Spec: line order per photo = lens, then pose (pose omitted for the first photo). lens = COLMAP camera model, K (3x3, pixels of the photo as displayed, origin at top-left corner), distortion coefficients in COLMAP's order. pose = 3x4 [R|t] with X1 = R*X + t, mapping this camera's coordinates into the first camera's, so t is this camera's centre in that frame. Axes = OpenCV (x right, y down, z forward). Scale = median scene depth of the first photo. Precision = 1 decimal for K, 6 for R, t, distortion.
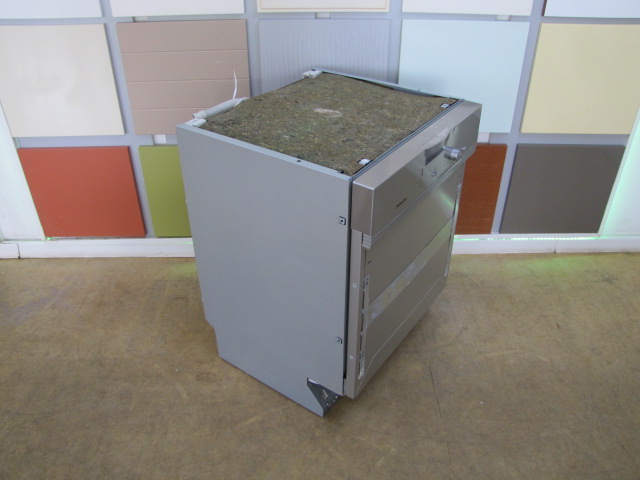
lens RADIAL K [[545.1, 0, 321.1], [0, 545.1, 240.8], [0, 0, 1]] dist [-0.163232, 0.121701]
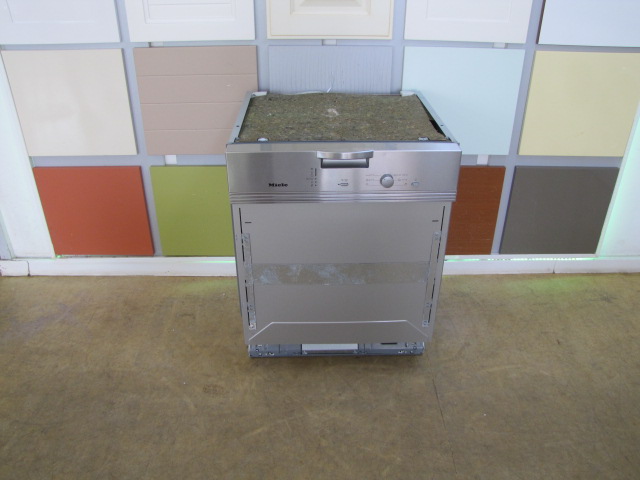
lens RADIAL K [[545.1, 0, 319.5], [0, 545.1, 237.9], [0, 0, 1]] dist [-0.163232, 0.121701]
pose [[0.999991, 0.004290, 0.000071, -0.013987], [-0.004274, 0.997430, -0.071524, 0.038104], [-0.000377, 0.071523, 0.997439, -0.029952]]
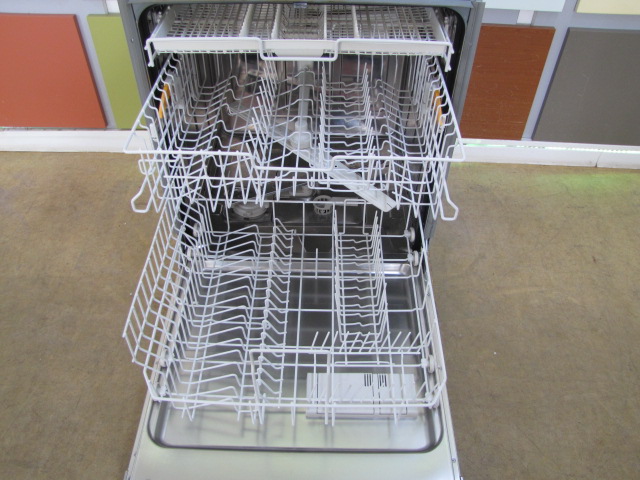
lens RADIAL K [[545.1, 0, 316.1], [0, 545.1, 240.0], [0, 0, 1]] dist [-0.163232, 0.121701]
pose [[0.998744, 0.042921, -0.025839, 0.036668], [-0.036832, 0.978685, 0.202036, -0.020112], [0.033960, -0.200830, 0.979037, 0.201863]]
